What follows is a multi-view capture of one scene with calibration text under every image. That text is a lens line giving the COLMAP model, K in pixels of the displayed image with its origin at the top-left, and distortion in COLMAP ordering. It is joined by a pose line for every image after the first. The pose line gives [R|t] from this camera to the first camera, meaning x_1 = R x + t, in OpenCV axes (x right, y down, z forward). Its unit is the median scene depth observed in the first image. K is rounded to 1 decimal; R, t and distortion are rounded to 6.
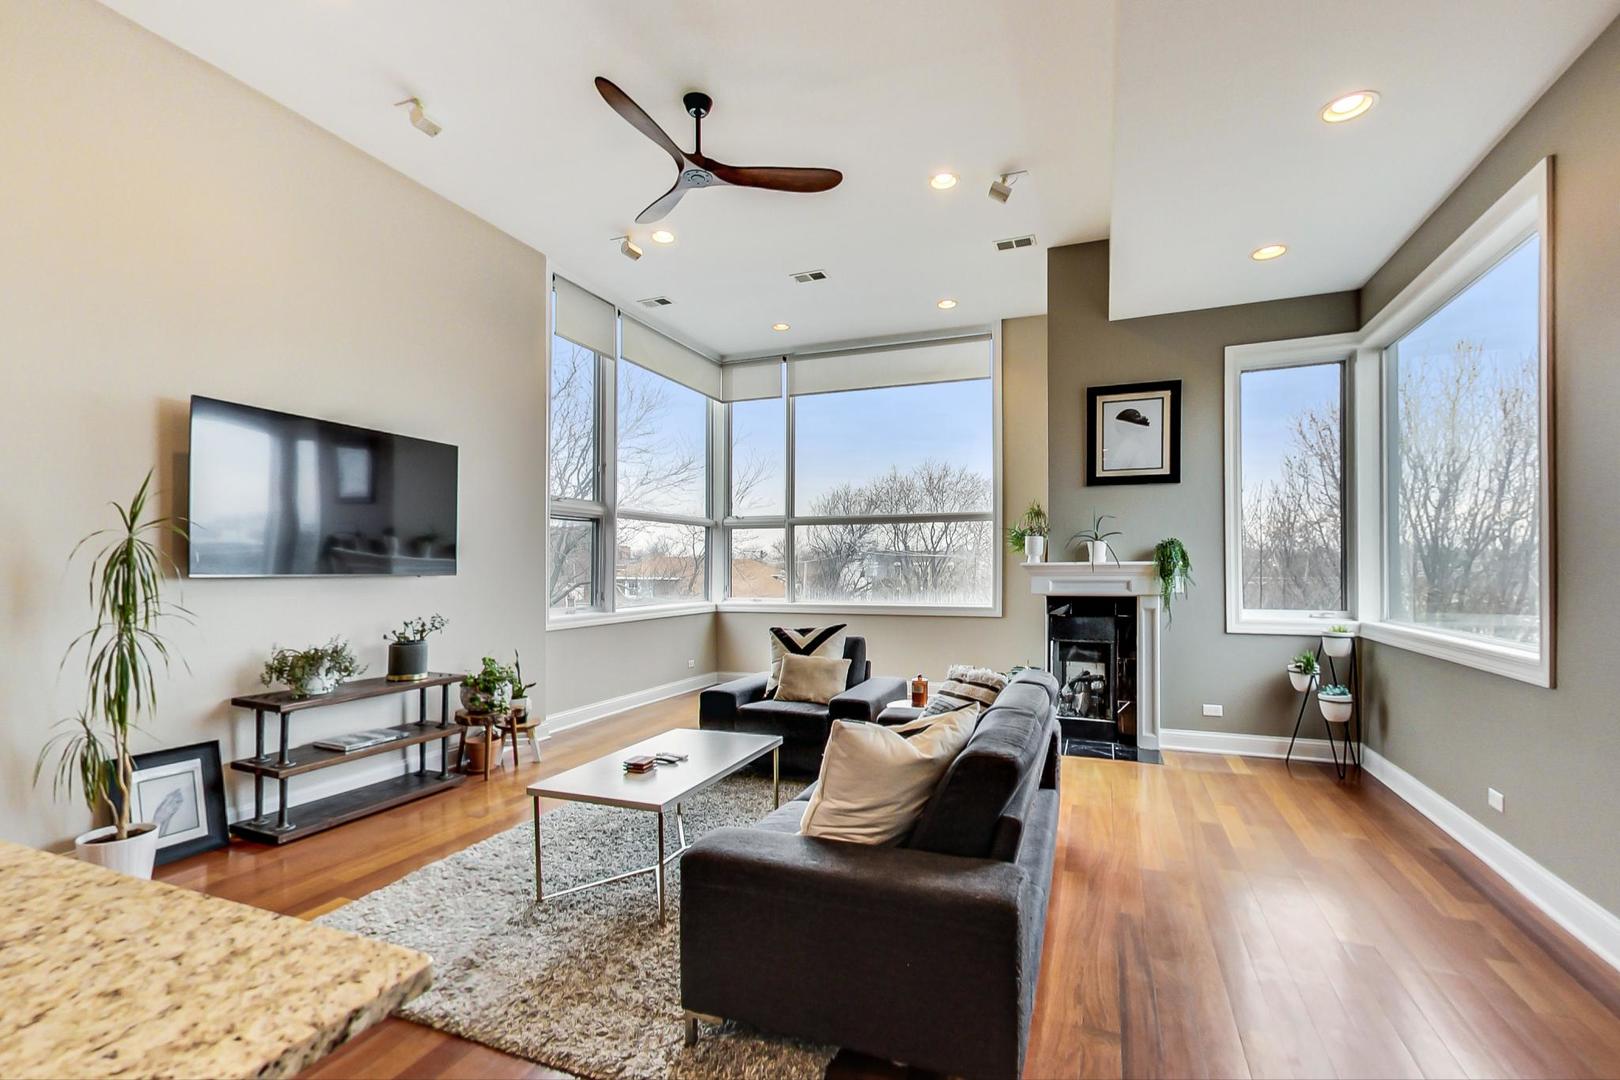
lens RADIAL K [[730.4, 0, 810.8], [0, 730.4, 554.5], [0, 0, 1]] dist [-0.003437, 0.000181]
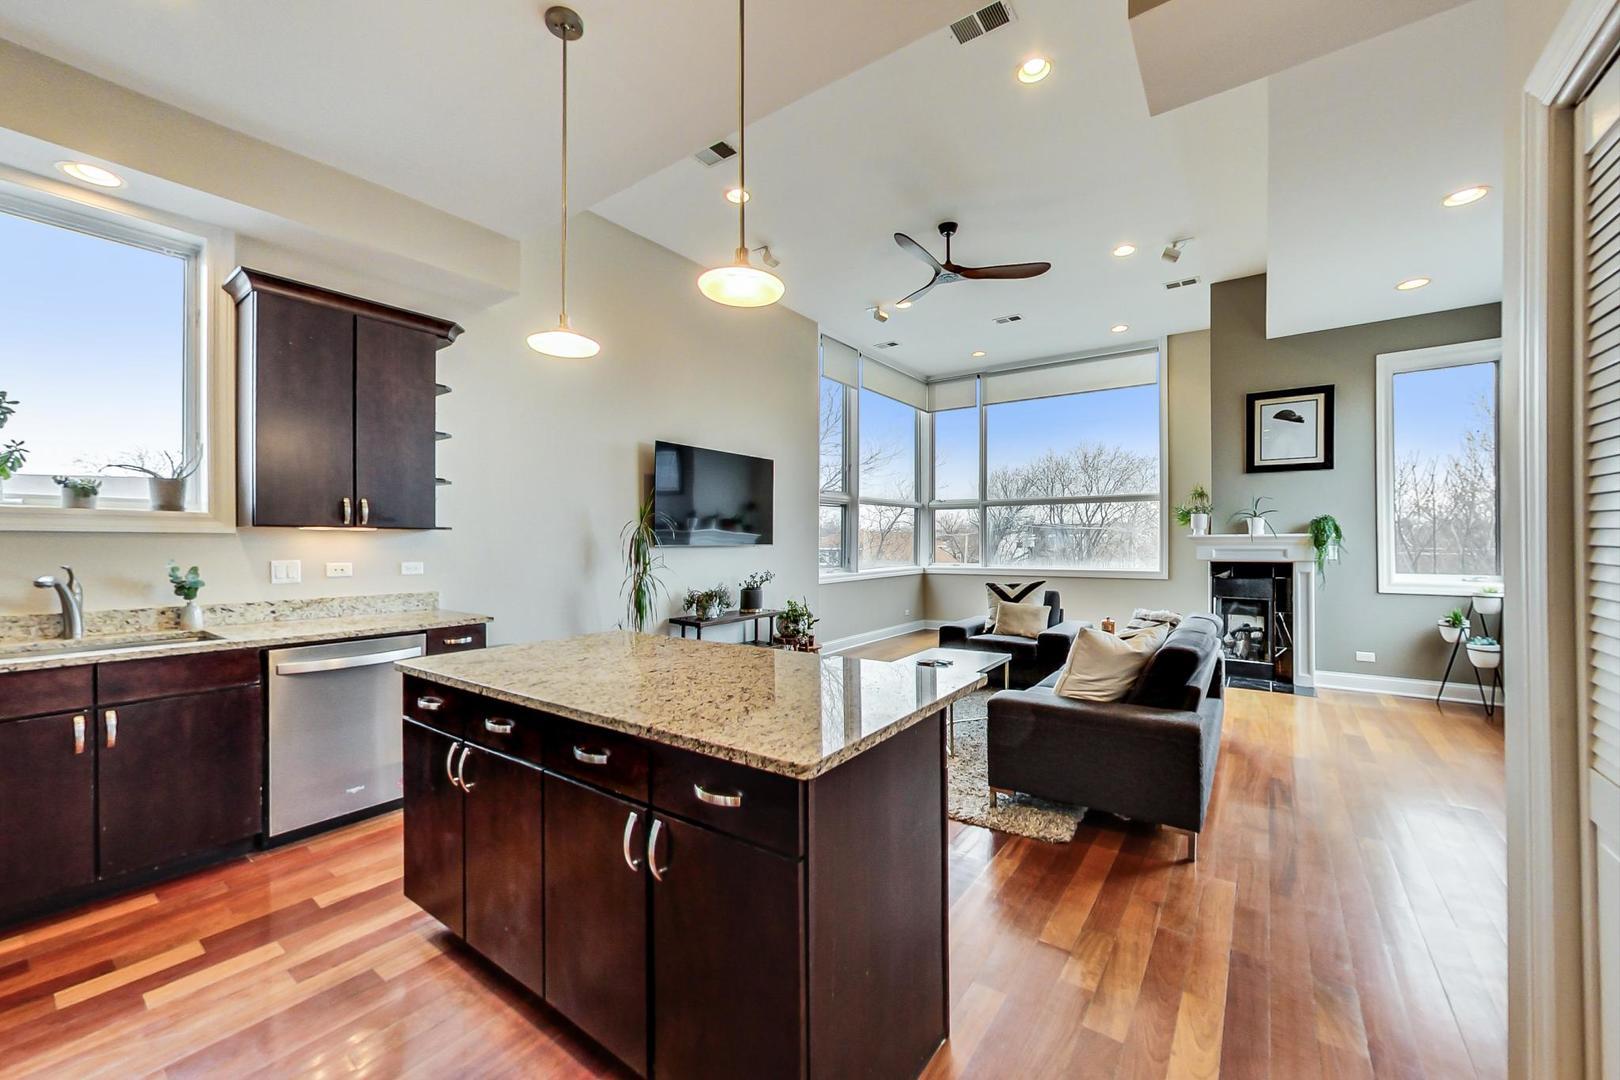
lens RADIAL K [[633.7, 0, 809.6], [0, 633.7, 534.1], [0, 0, 1]] dist [-0.001622, -0.000396]
pose [[0.970131, -0.005345, -0.242523, -0.089748], [0.007578, 0.999937, 0.008277, -0.005328], [0.242464, -0.009867, 0.970110, -0.246722]]
